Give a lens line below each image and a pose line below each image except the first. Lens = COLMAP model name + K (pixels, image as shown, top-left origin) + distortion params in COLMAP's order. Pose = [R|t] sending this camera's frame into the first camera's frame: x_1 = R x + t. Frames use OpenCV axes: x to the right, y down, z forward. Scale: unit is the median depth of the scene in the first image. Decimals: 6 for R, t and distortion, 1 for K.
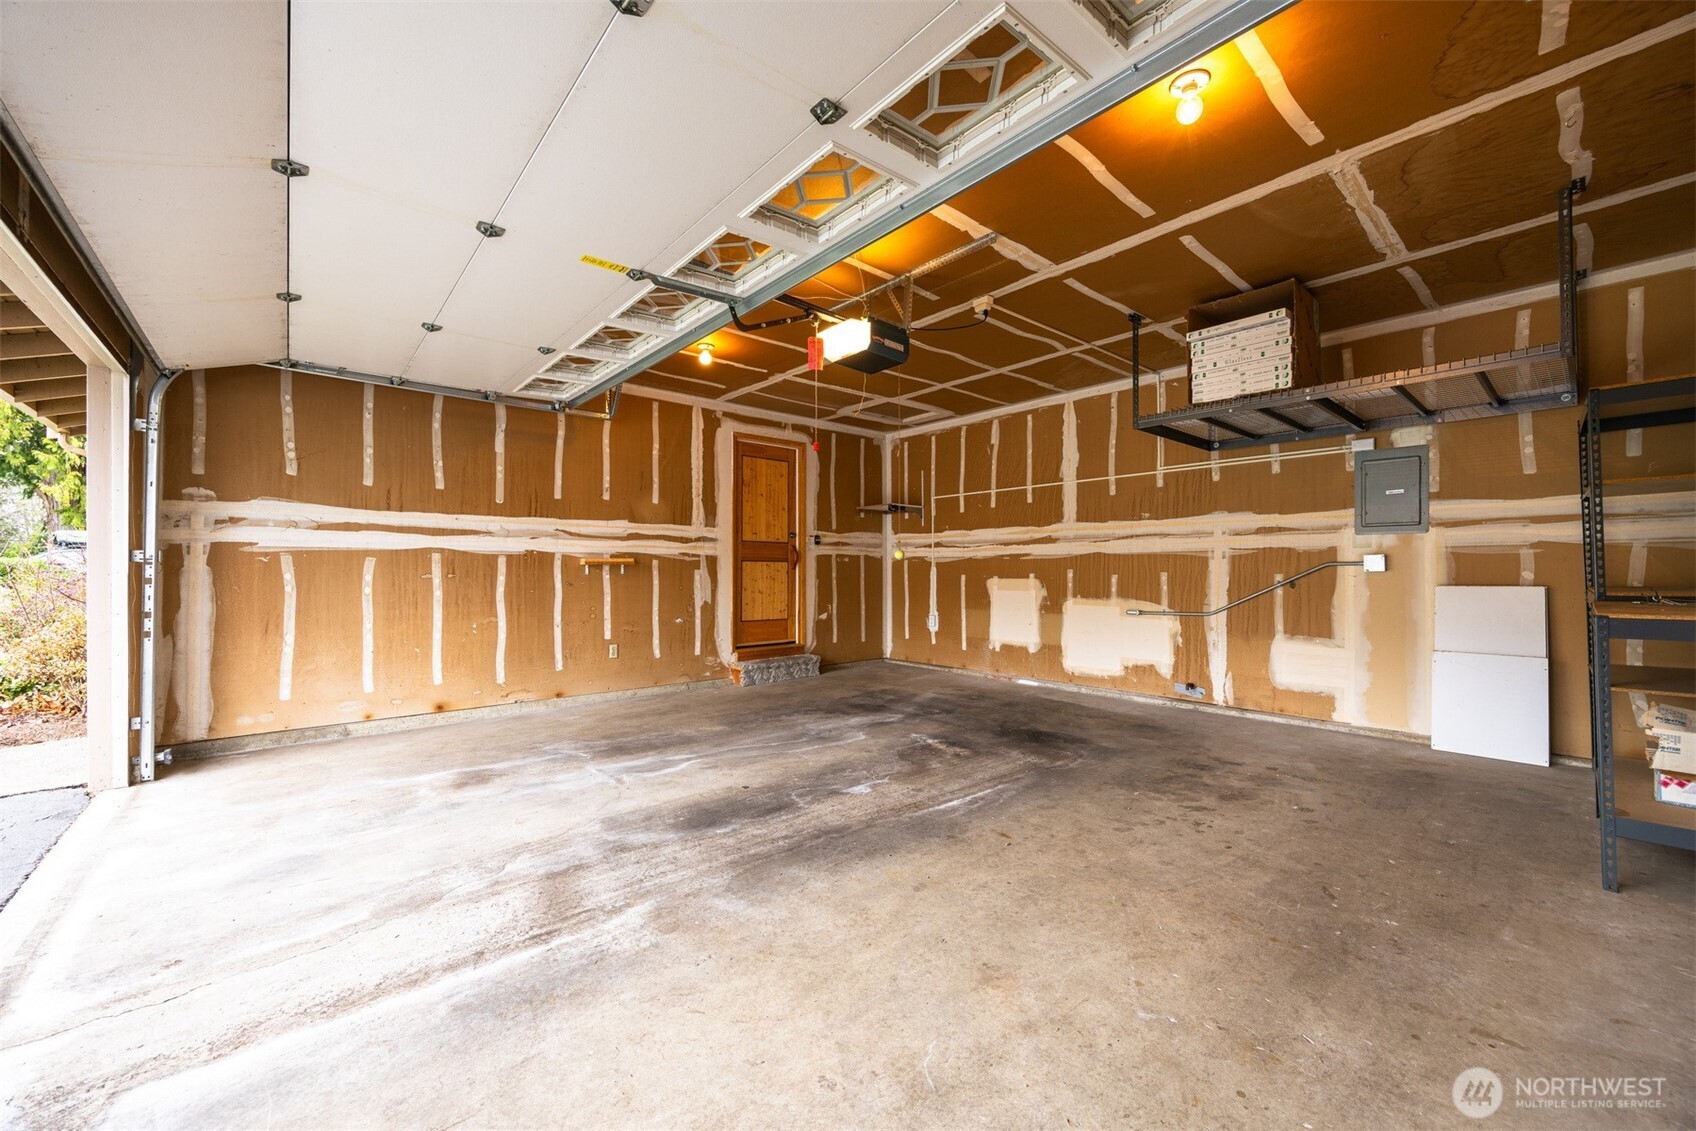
lens RADIAL K [[648.0, 0, 846.7], [0, 648.0, 565.9], [0, 0, 1]] dist [-0.003778, 0.000442]
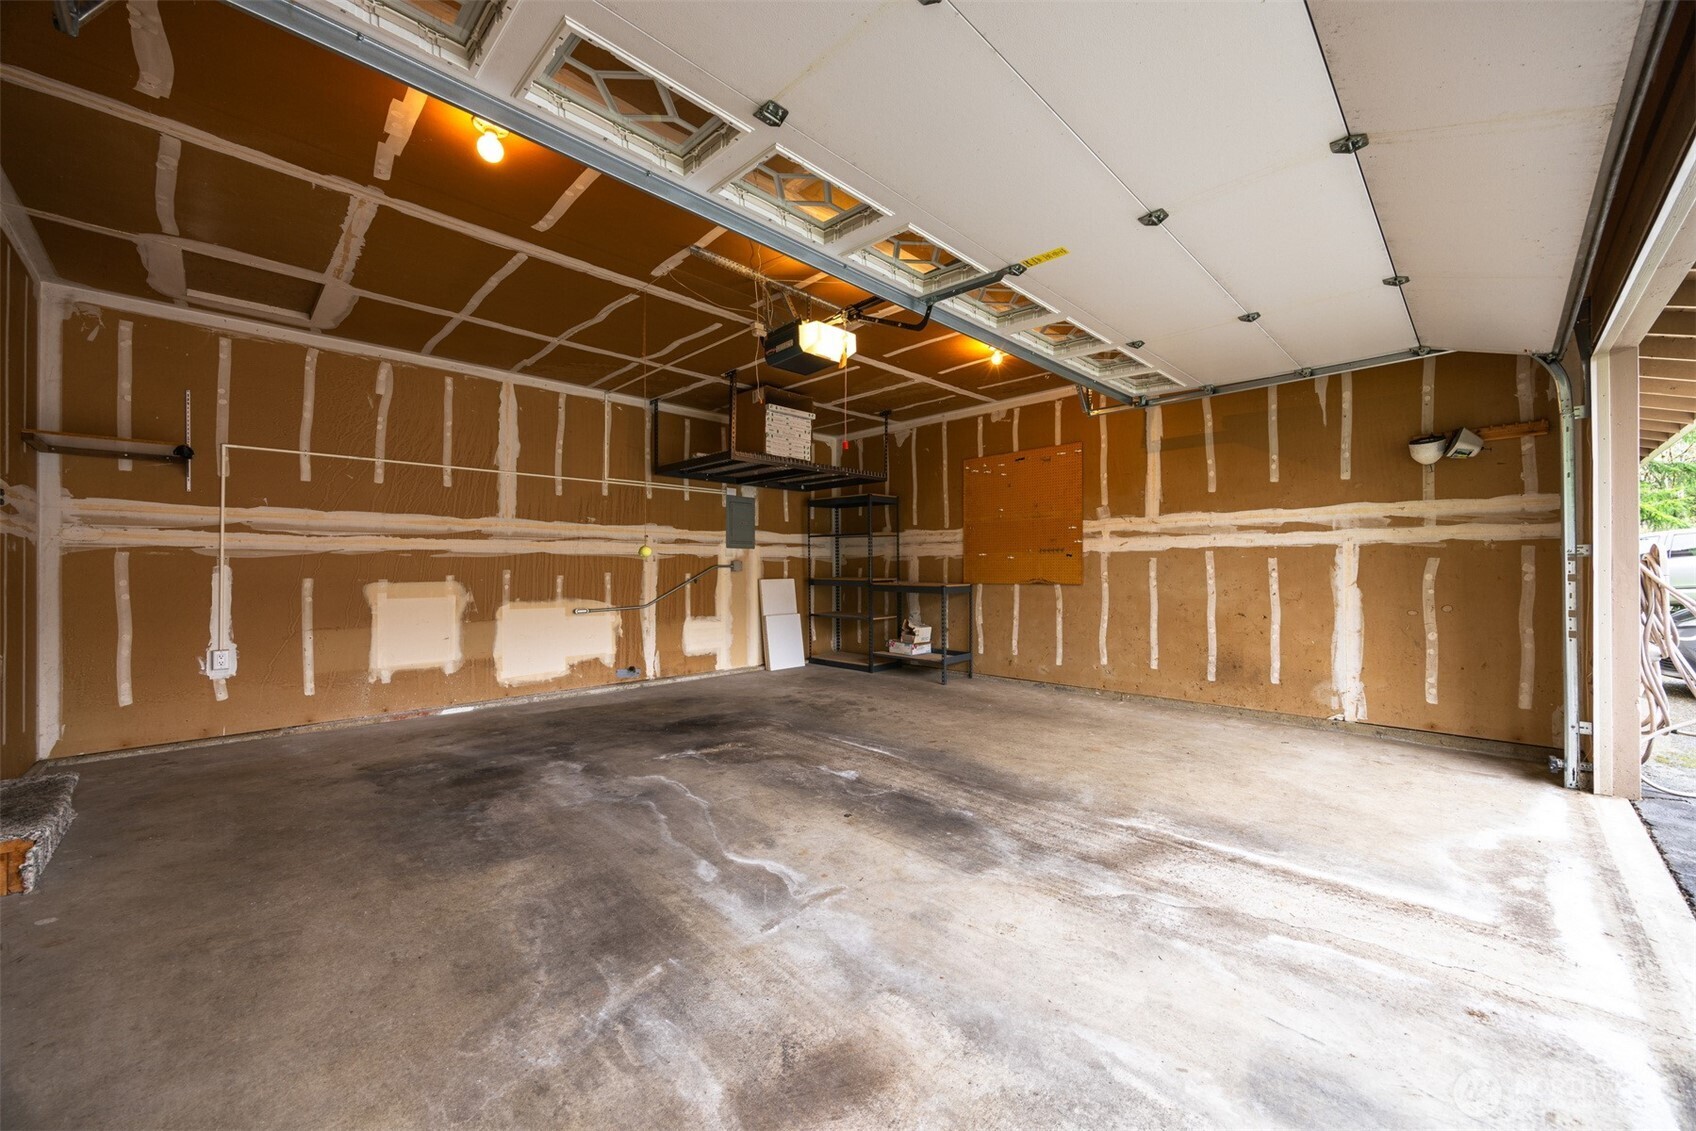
lens RADIAL K [[648.0, 0, 847.2], [0, 648.0, 565.4], [0, 0, 1]] dist [-0.003778, 0.000442]
pose [[-0.072740, 0.009771, 0.997303, -0.775945], [-0.002997, 0.999945, -0.010015, 0.008692], [-0.997346, -0.003717, -0.072707, 0.798670]]
